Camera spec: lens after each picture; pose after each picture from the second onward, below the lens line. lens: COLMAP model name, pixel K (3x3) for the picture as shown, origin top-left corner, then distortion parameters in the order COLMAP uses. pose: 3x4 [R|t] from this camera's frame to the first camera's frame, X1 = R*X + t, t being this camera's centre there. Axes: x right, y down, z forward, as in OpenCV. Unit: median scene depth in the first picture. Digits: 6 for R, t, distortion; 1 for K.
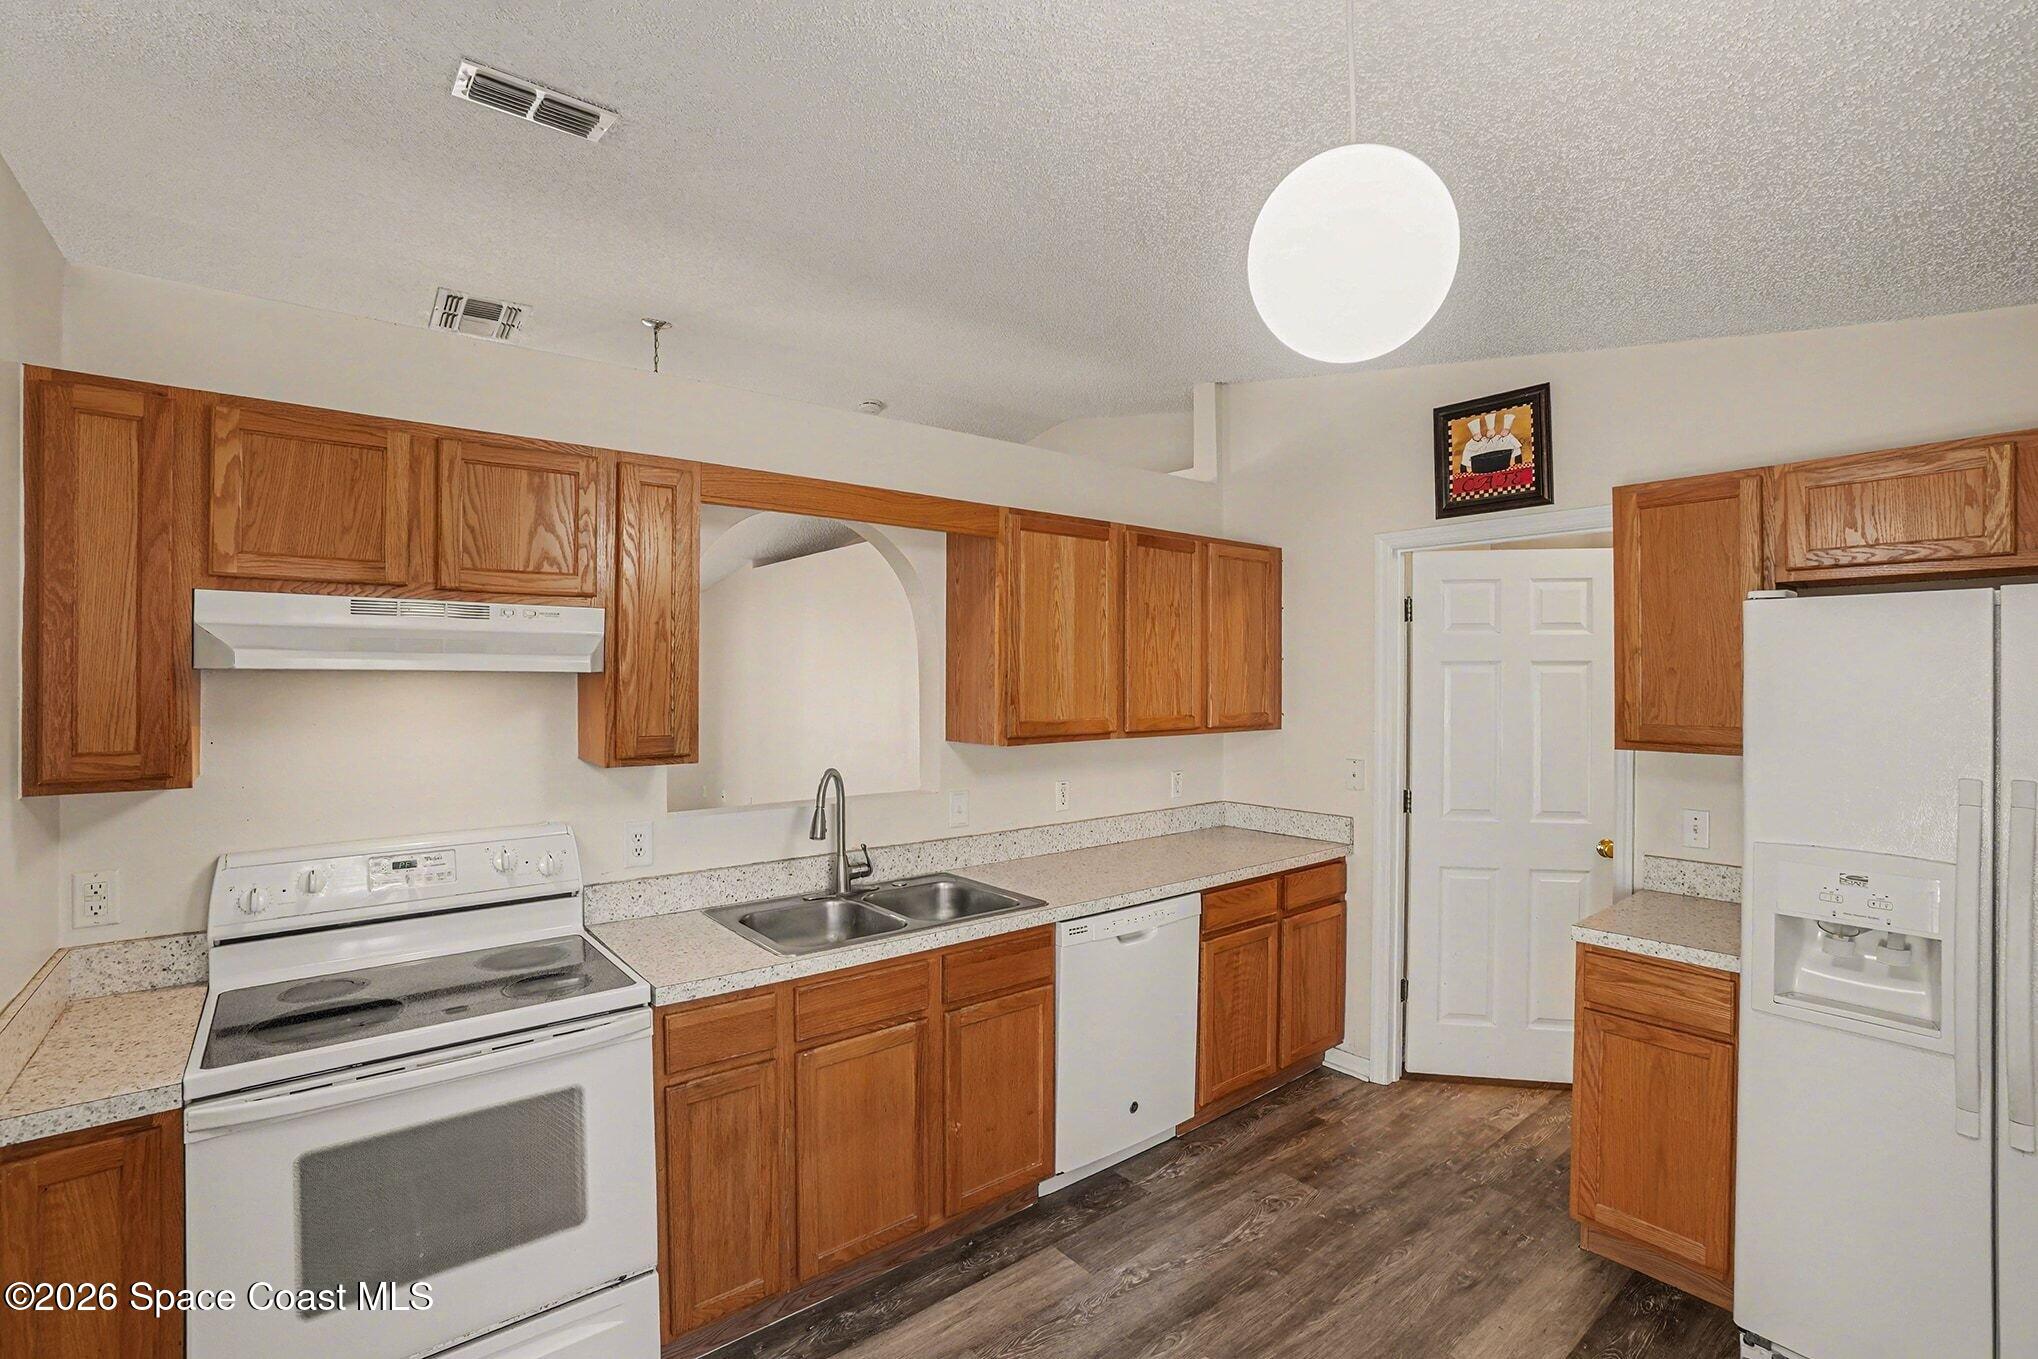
lens RADIAL K [[948.4, 0, 1030.8], [0, 948.4, 665.0], [0, 0, 1]] dist [-0.060692, 0.021083]
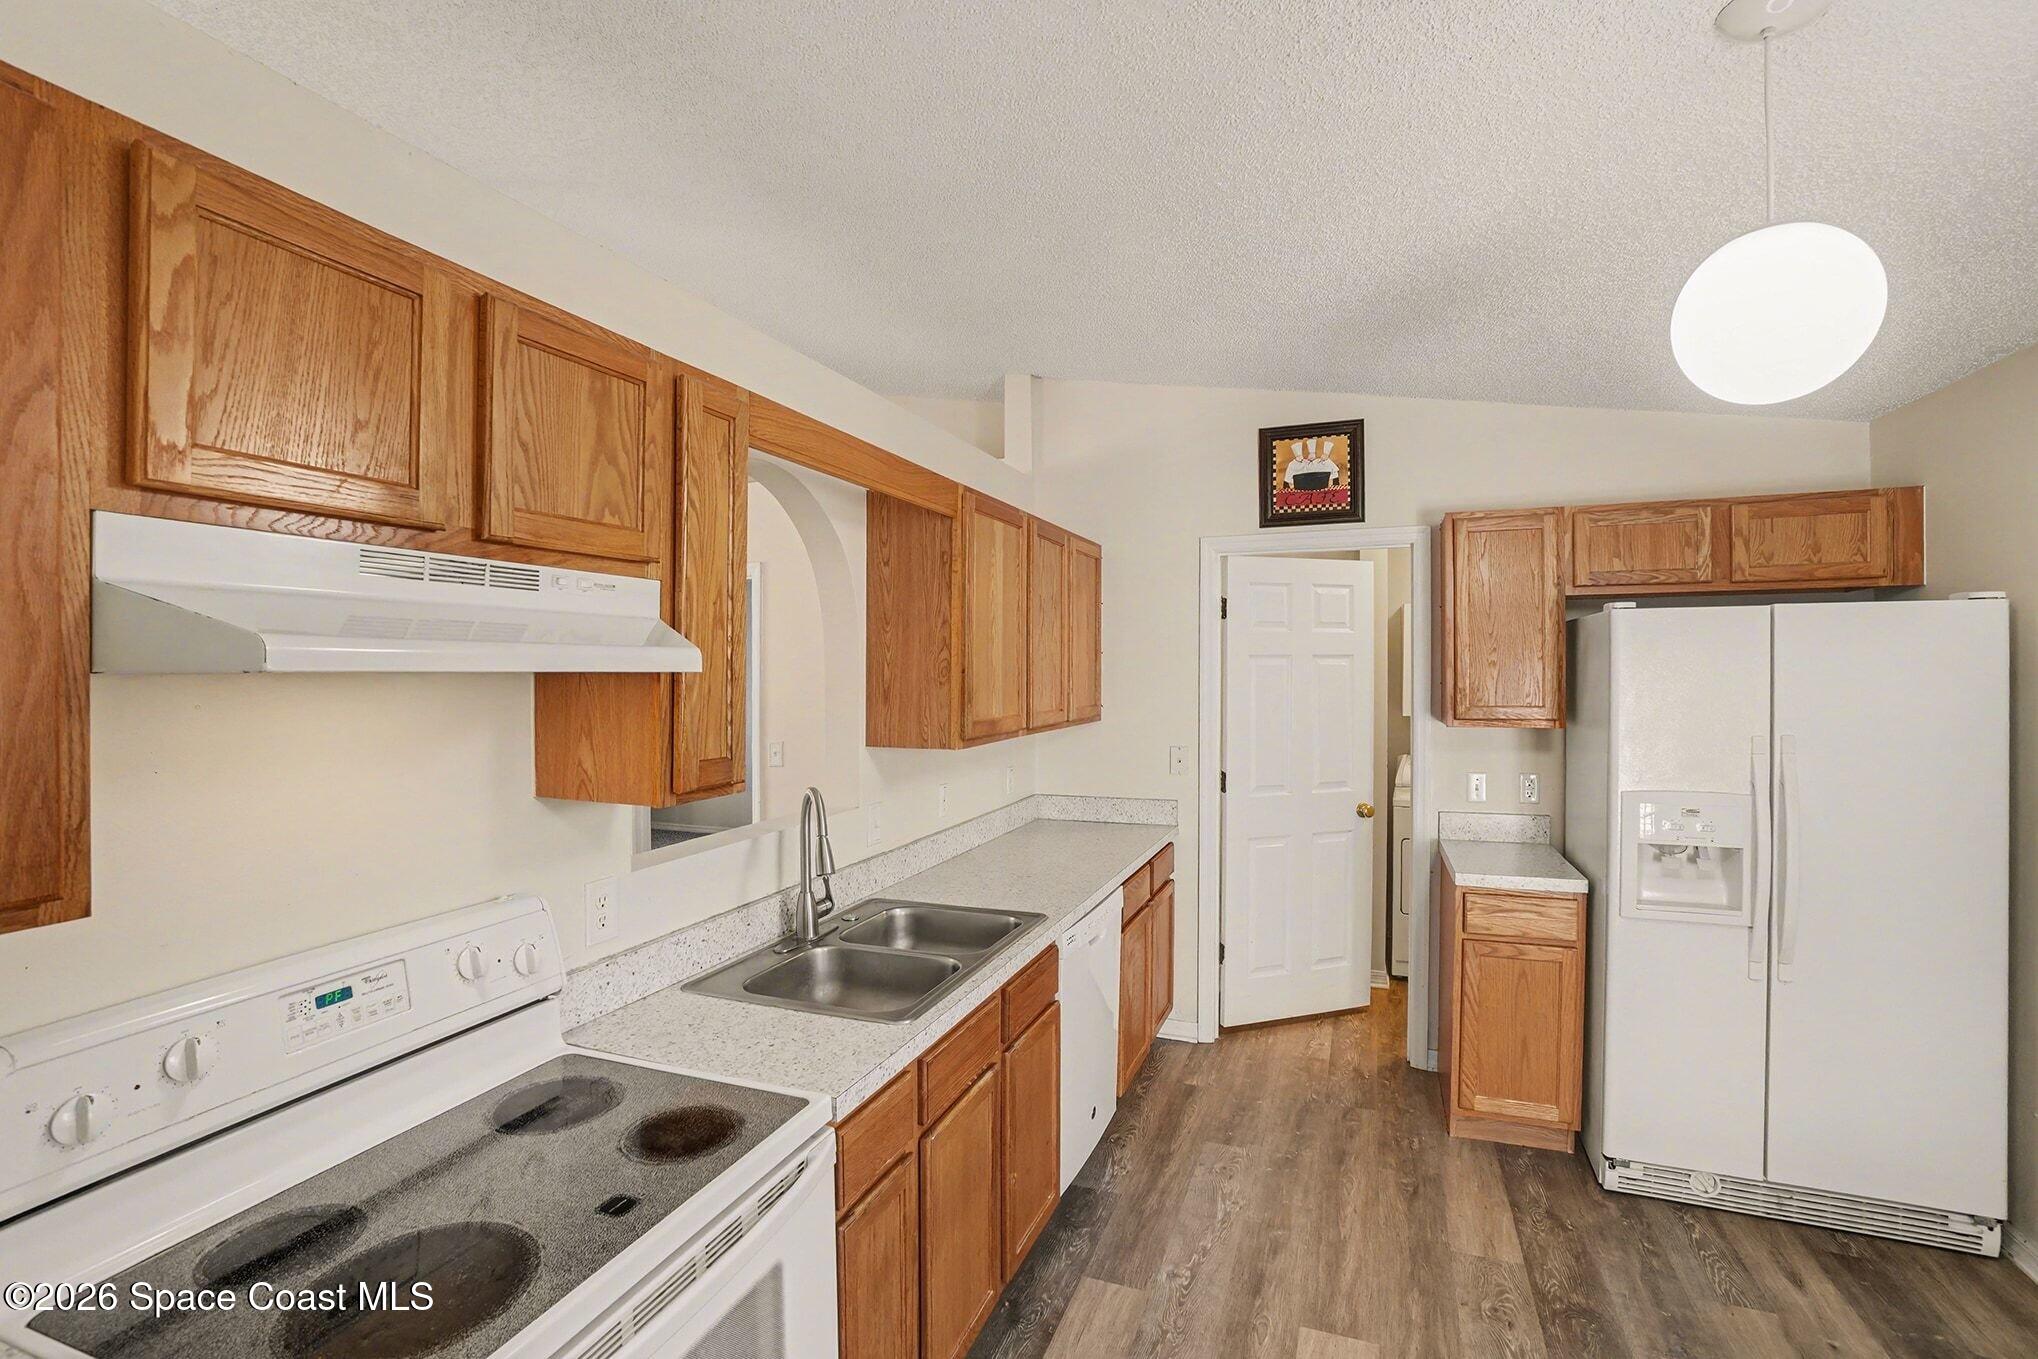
lens RADIAL K [[948.4, 0, 1030.8], [0, 948.4, 665.0], [0, 0, 1]] dist [-0.060692, 0.021083]
pose [[0.862745, -0.005663, 0.505608, -0.464054], [0.001871, 0.999966, 0.008008, -0.001943], [-0.505636, -0.005963, 0.862726, 0.206897]]
